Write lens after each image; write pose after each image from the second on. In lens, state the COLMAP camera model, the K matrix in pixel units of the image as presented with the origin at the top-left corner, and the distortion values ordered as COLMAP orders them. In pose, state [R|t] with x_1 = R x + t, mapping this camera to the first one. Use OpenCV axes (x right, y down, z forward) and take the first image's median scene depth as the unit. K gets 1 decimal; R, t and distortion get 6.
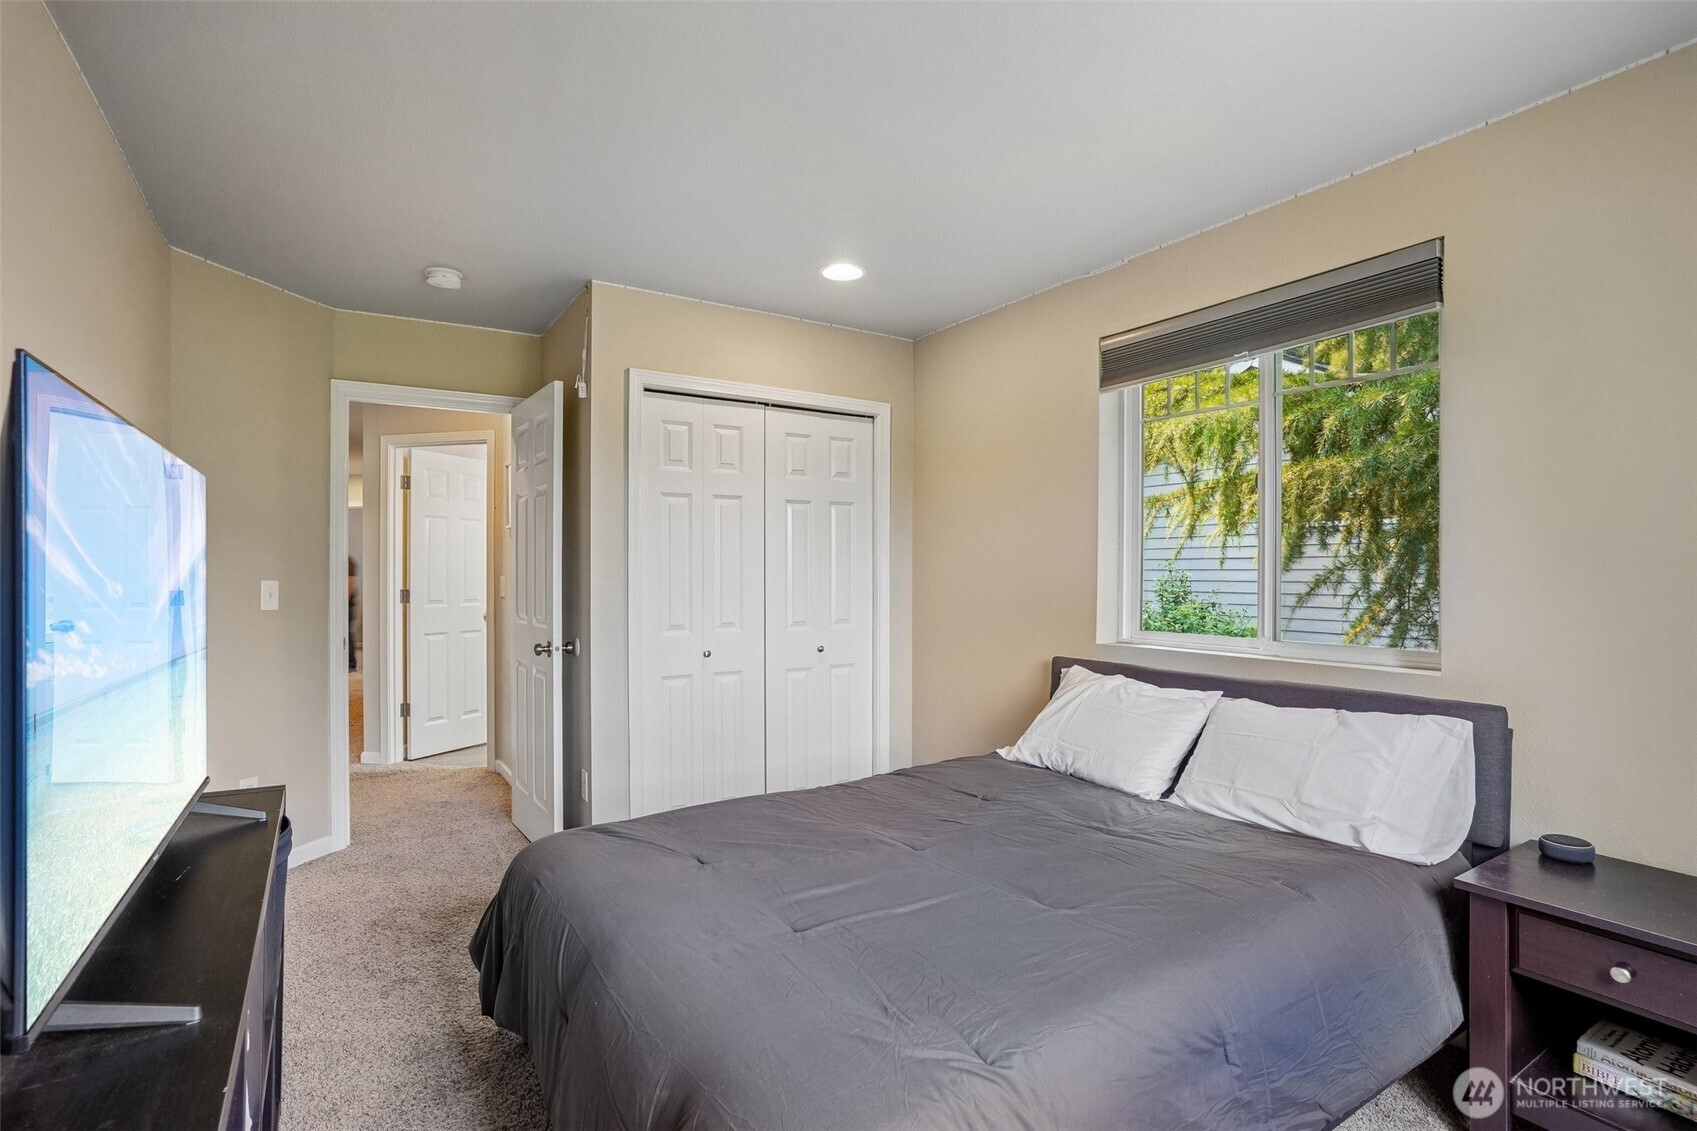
lens RADIAL K [[839.5, 0, 842.7], [0, 839.5, 568.8], [0, 0, 1]] dist [-0.037003, 0.000882]
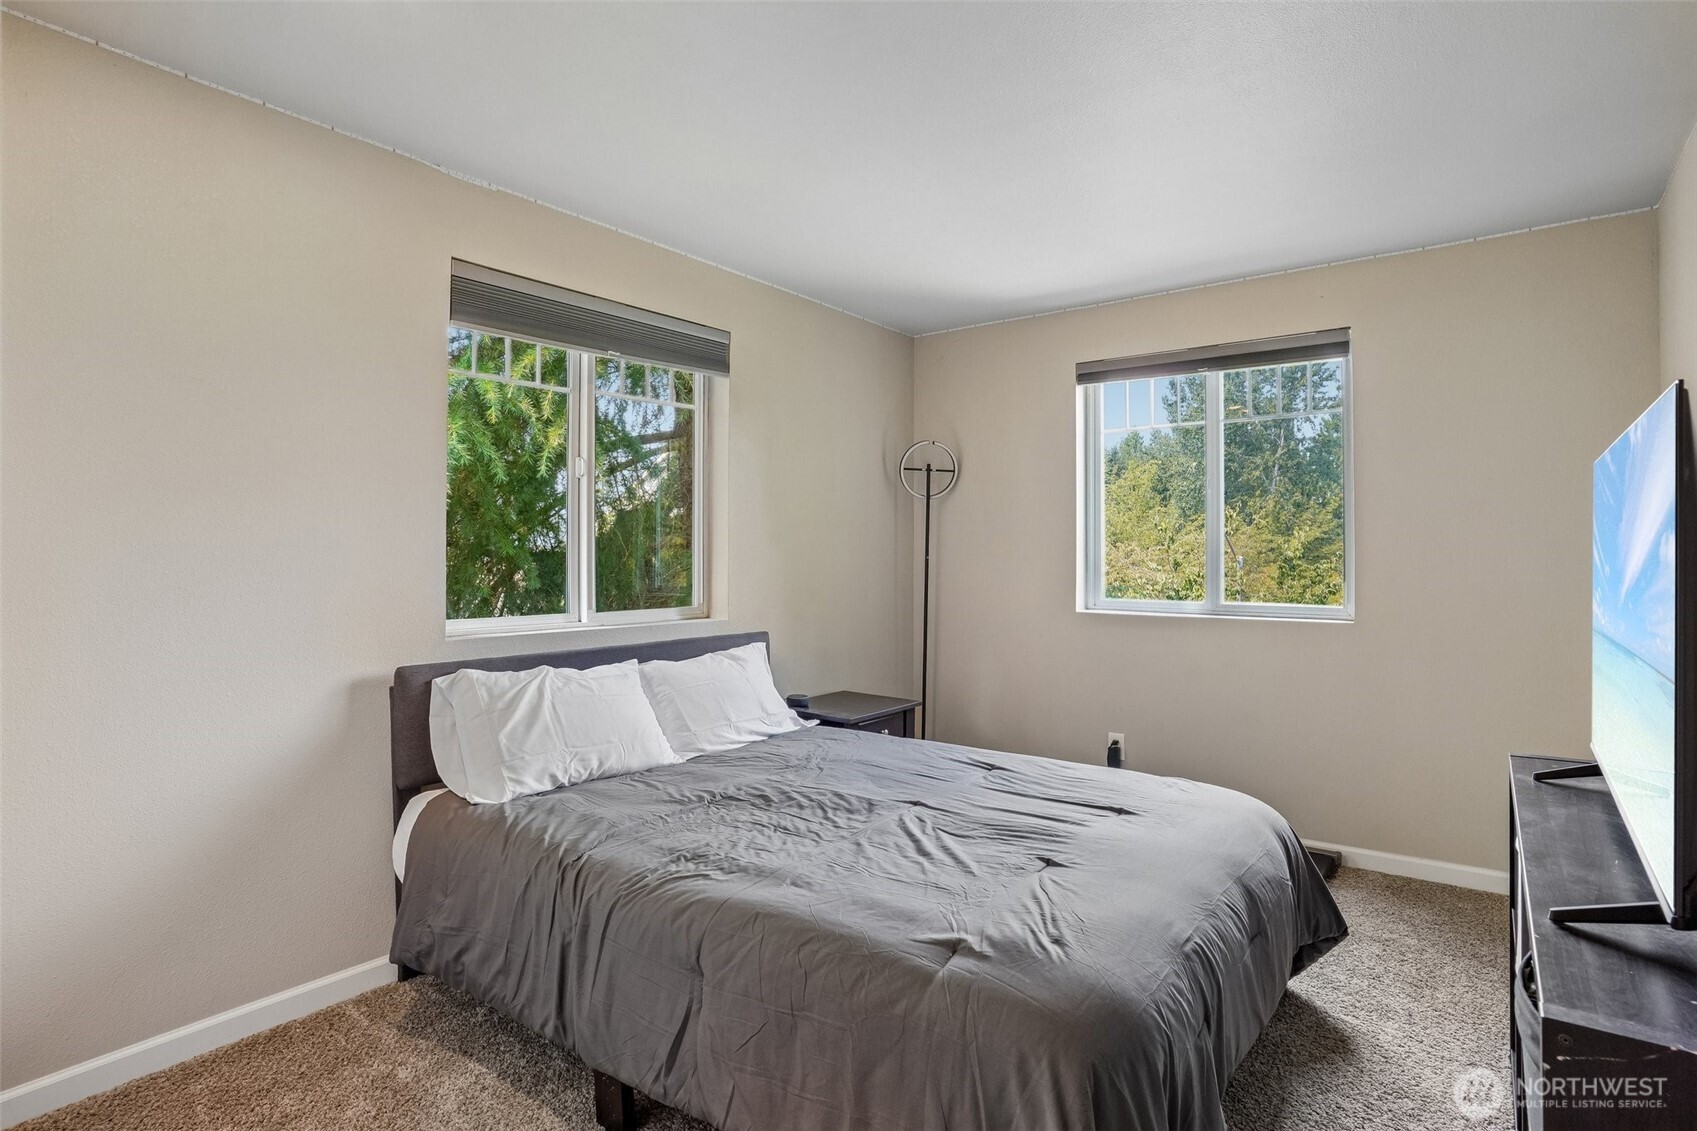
lens RADIAL K [[839.5, 0, 842.7], [0, 839.5, 568.8], [0, 0, 1]] dist [-0.037003, 0.000882]
pose [[-0.318979, -0.022728, 0.947489, -0.641800], [-0.010327, 0.999736, 0.020505, 0.000443], [-0.947706, -0.003244, -0.319129, 1.015562]]
